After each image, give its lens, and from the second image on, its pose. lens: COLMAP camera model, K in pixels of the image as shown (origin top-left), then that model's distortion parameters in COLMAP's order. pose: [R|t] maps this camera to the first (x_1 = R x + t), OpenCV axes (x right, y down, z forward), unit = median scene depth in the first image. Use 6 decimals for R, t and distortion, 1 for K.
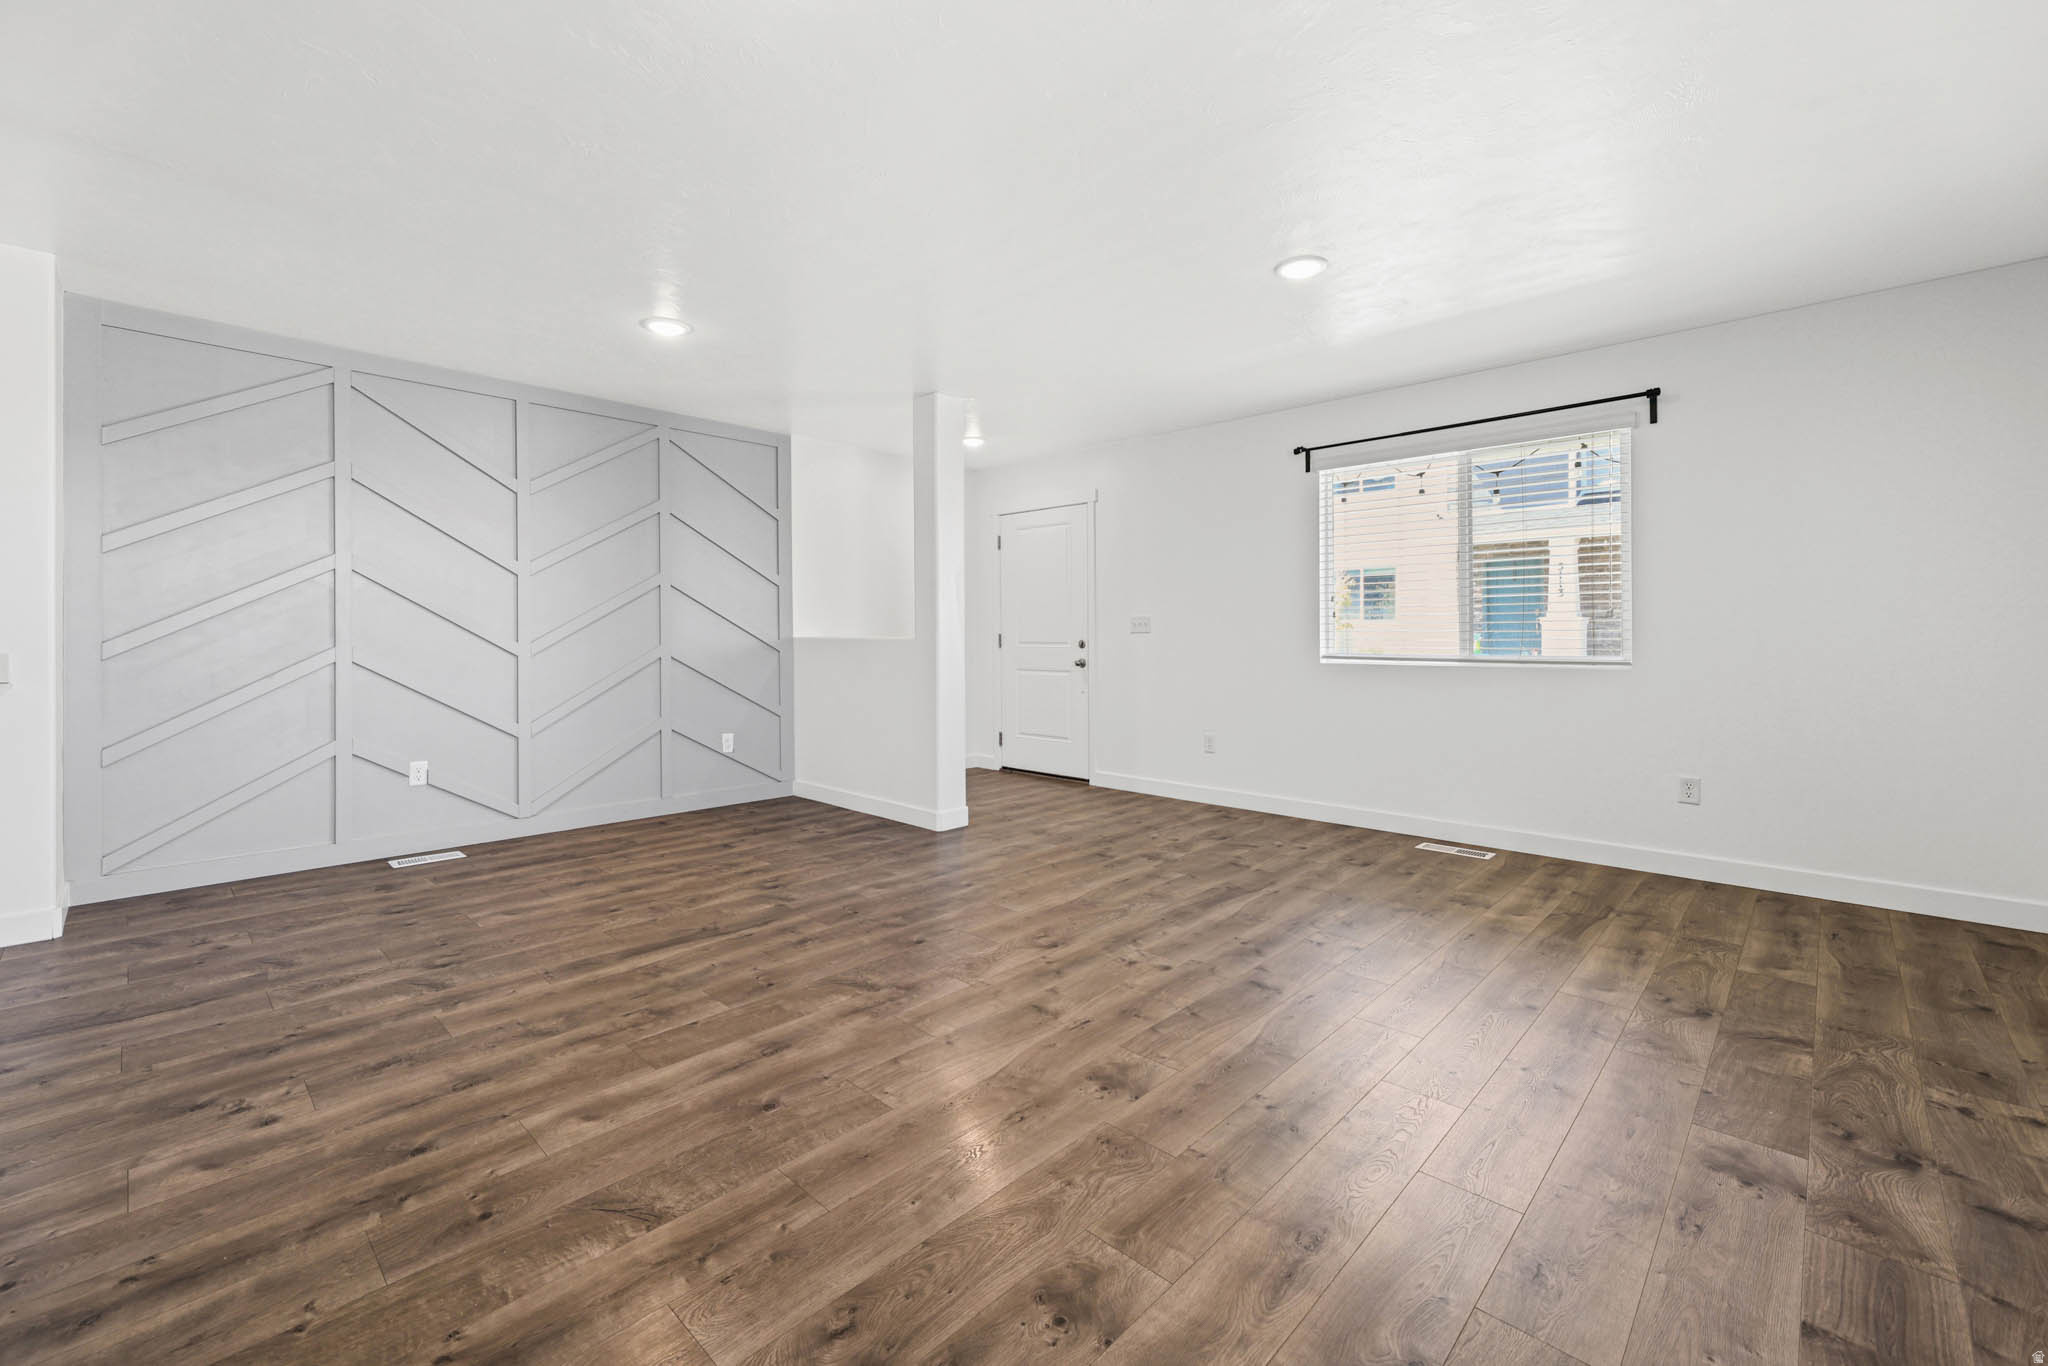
lens RADIAL K [[861.0, 0, 952.6], [0, 861.0, 639.5], [0, 0, 1]] dist [0.002399, 0.000296]
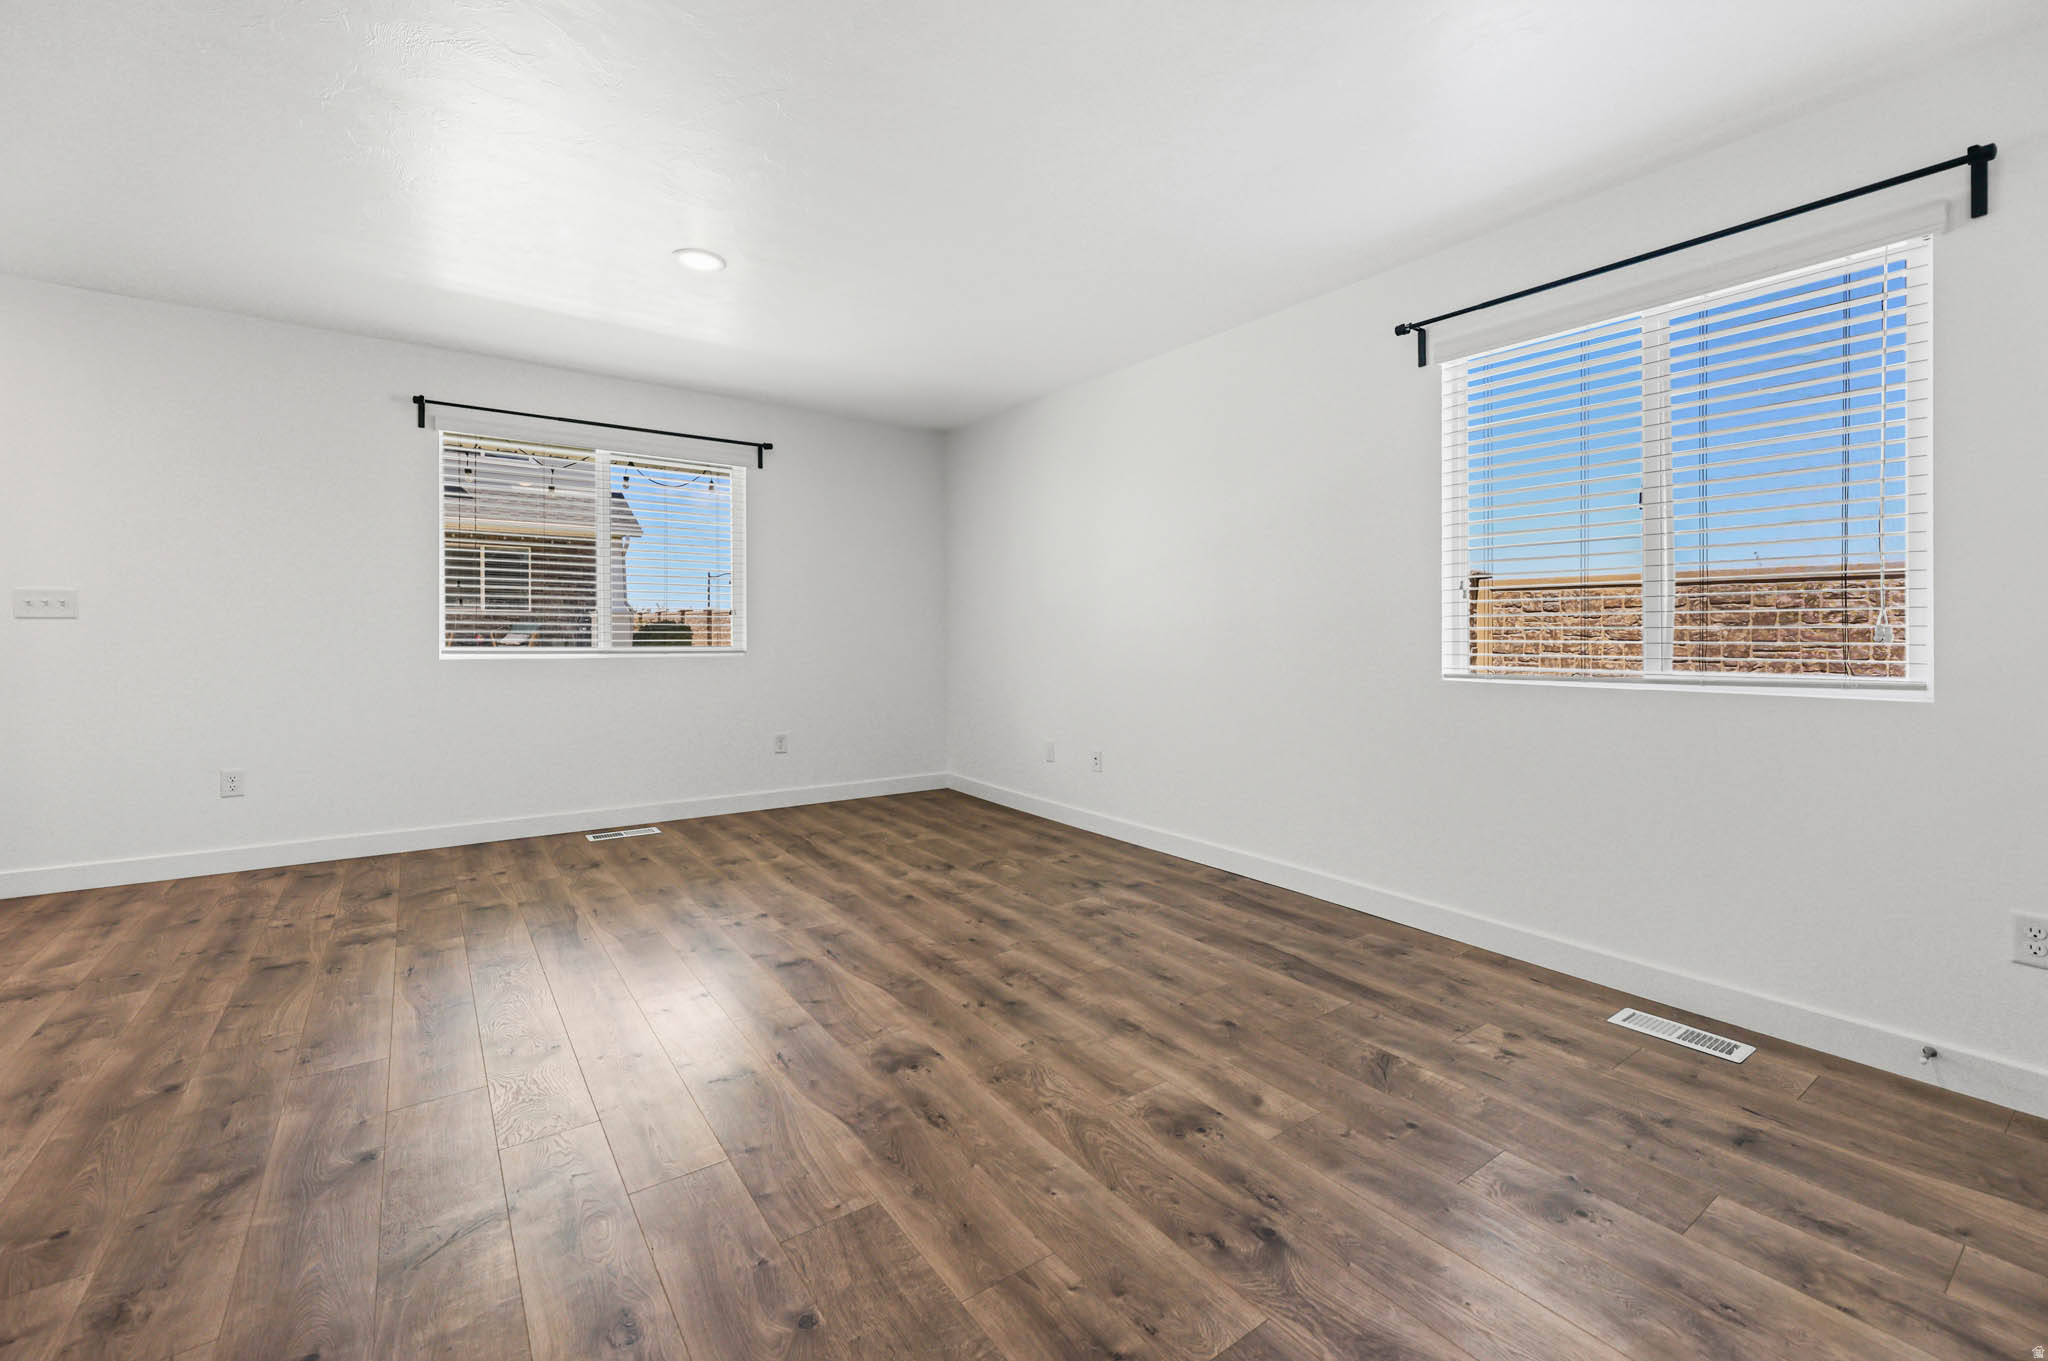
lens RADIAL K [[858.8, 0, 1108.3], [0, 858.8, 626.9], [0, 0, 1]] dist [0.003050, 0.000102]
pose [[0.095874, 0.009798, 0.995345, -0.597056], [-0.002737, 0.999950, -0.009580, 0.004541], [-0.995390, -0.001805, 0.095897, 0.486026]]
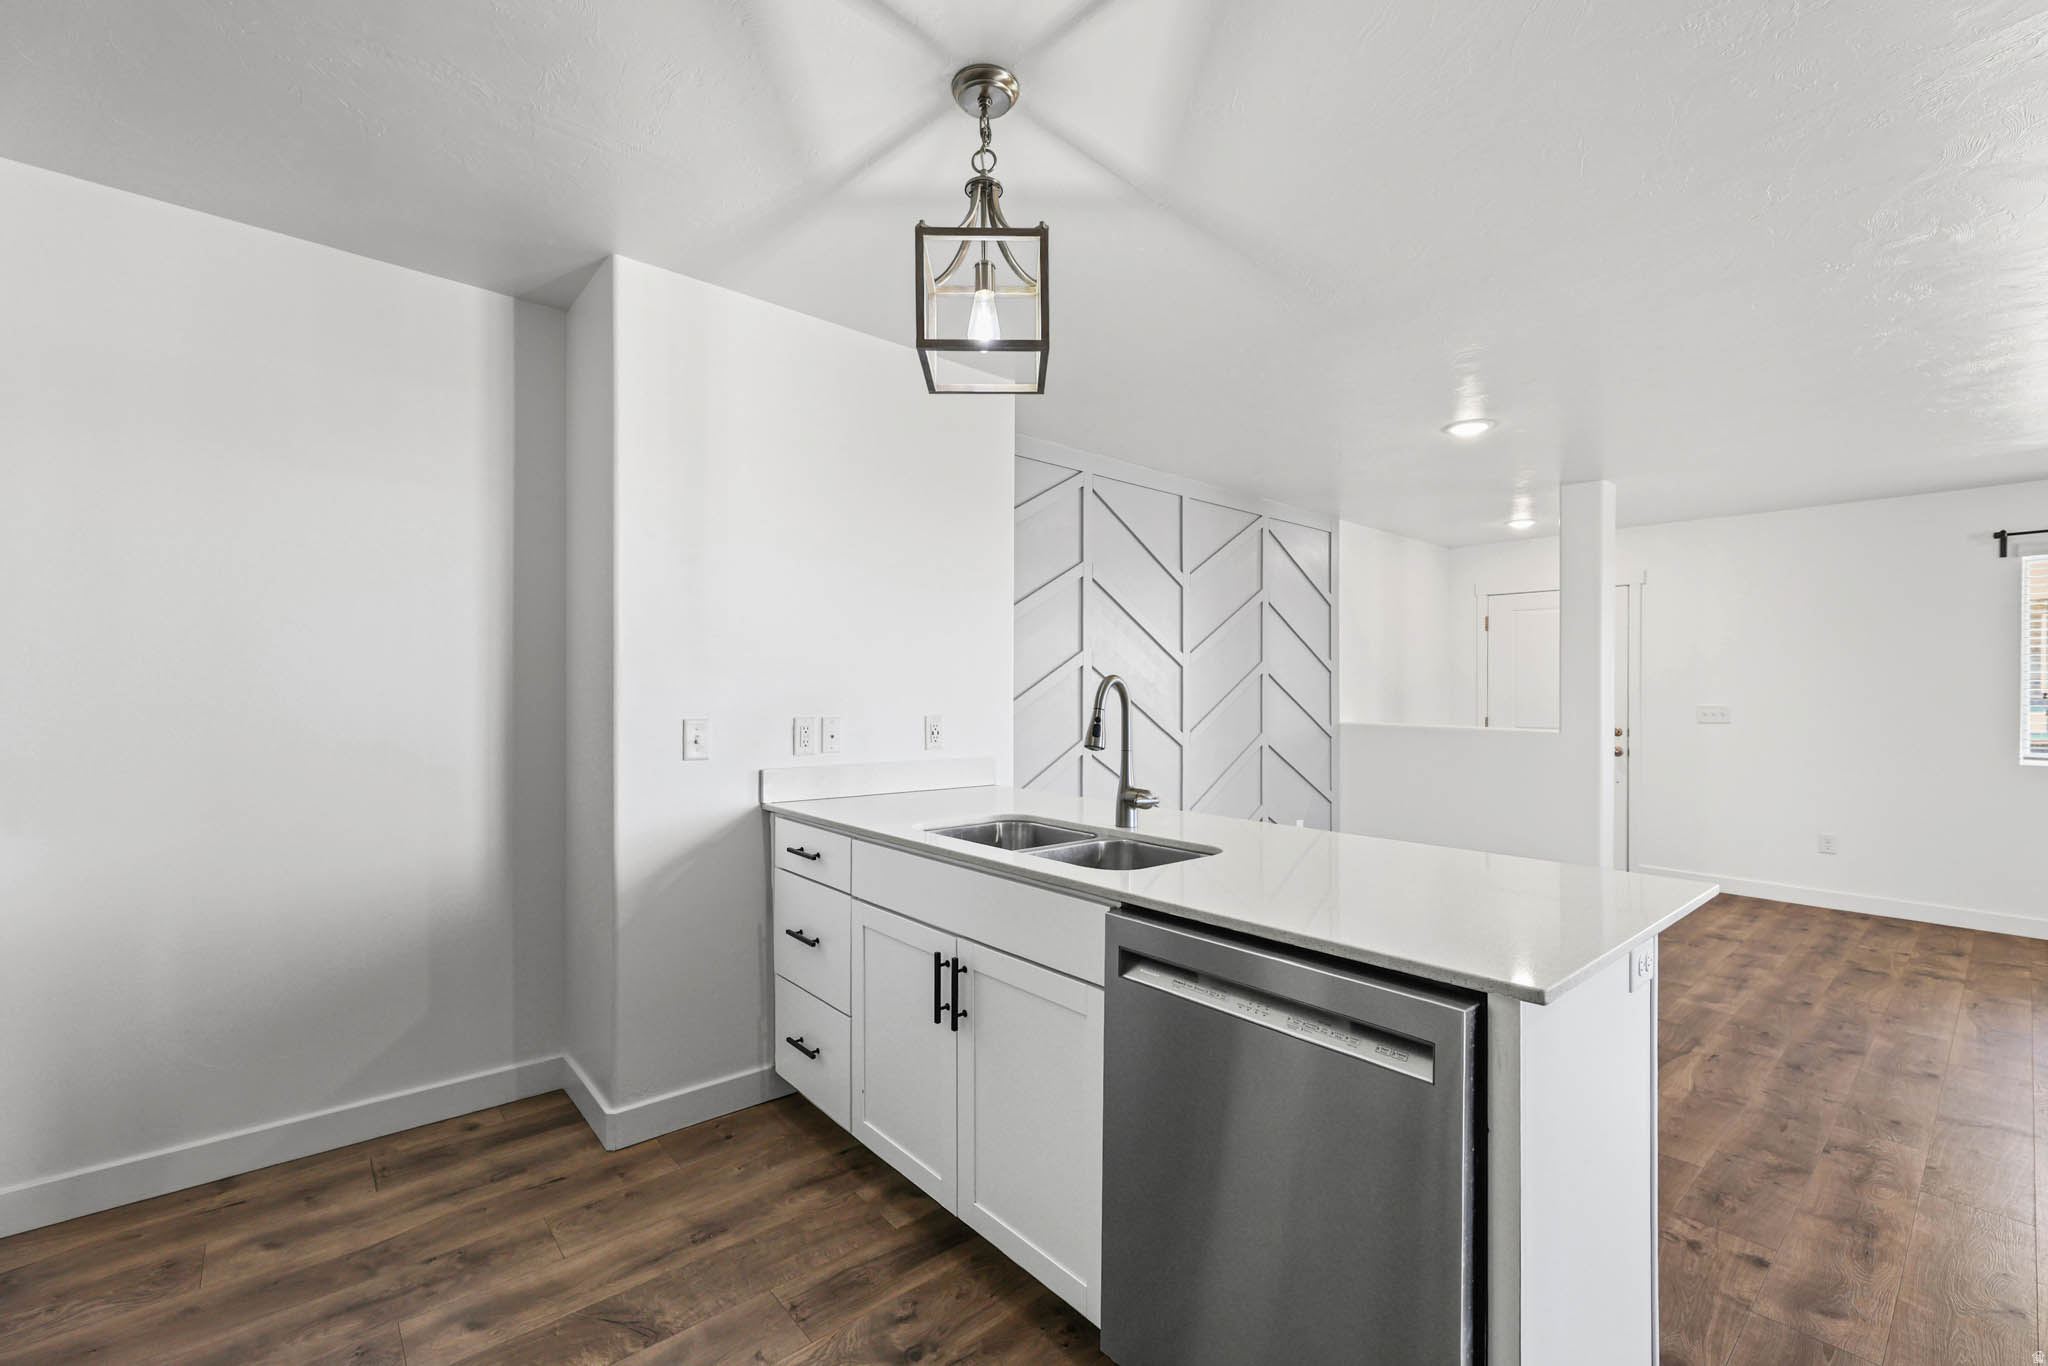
lens RADIAL K [[843.7, 0, 924.8], [0, 843.7, 705.5], [0, 0, 1]] dist [-0.000893, -0.000028]
pose [[0.992483, 0.011903, -0.121804, -1.093970], [-0.010577, 0.999878, 0.011521, -0.058687], [0.121926, -0.010146, 0.992487, -0.054508]]
